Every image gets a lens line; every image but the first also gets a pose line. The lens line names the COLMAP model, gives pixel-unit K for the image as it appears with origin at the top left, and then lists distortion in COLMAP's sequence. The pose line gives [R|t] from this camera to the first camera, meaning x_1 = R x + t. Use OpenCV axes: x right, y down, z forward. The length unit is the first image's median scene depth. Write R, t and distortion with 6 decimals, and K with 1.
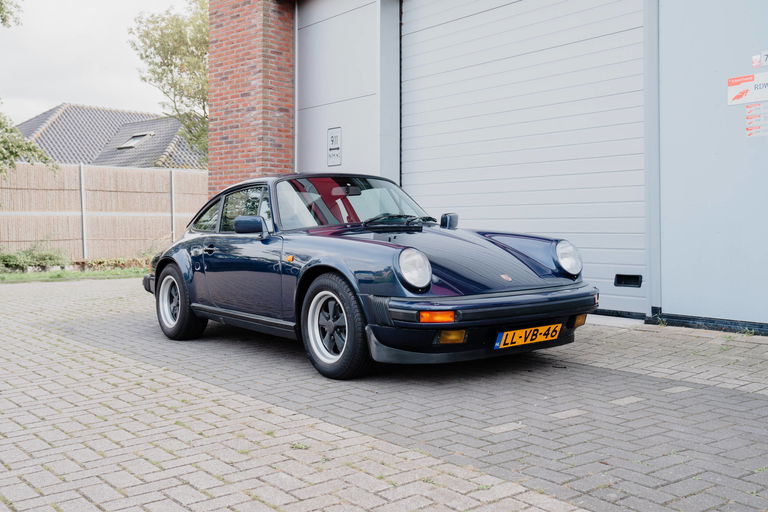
lens RADIAL K [[817.2, 0, 384.5], [0, 817.2, 250.2], [0, 0, 1]] dist [0.042696, 0.000000]
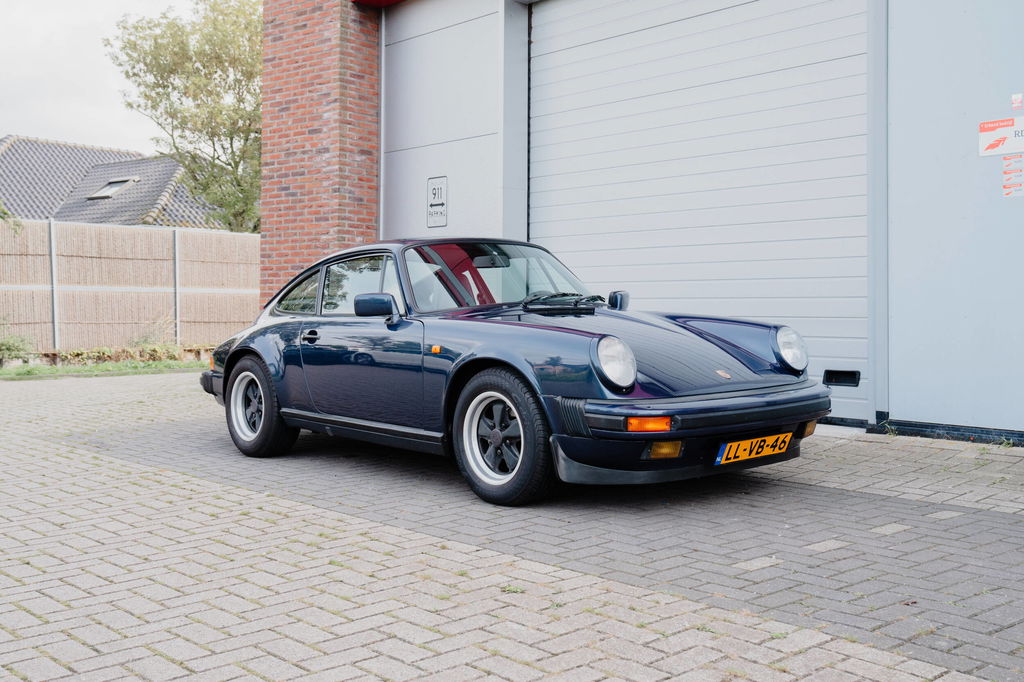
lens RADIAL K [[1089.6, 0, 508.6], [0, 1089.6, 342.4], [0, 0, 1]] dist [0.042696, 0.000000]
pose [[0.997781, 0.001697, 0.066557, -0.095664], [-0.001951, 0.999991, 0.003752, -0.000272], [-0.066550, -0.003873, 0.997776, -0.021312]]
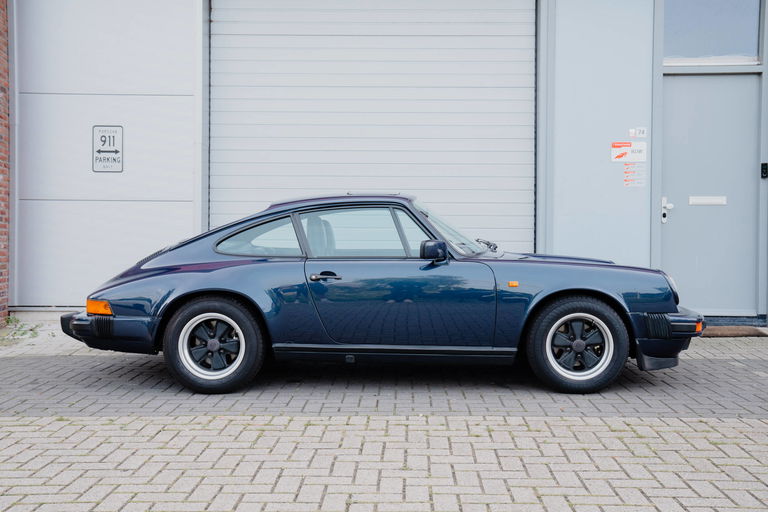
lens RADIAL K [[817.2, 0, 385.5], [0, 817.2, 257.0], [0, 0, 1]] dist [0.042696, 0.000000]
pose [[0.618651, -0.011976, 0.785575, -0.828390], [0.015900, 0.999870, 0.002722, -0.023510], [-0.785505, 0.010807, 0.618761, 0.412423]]
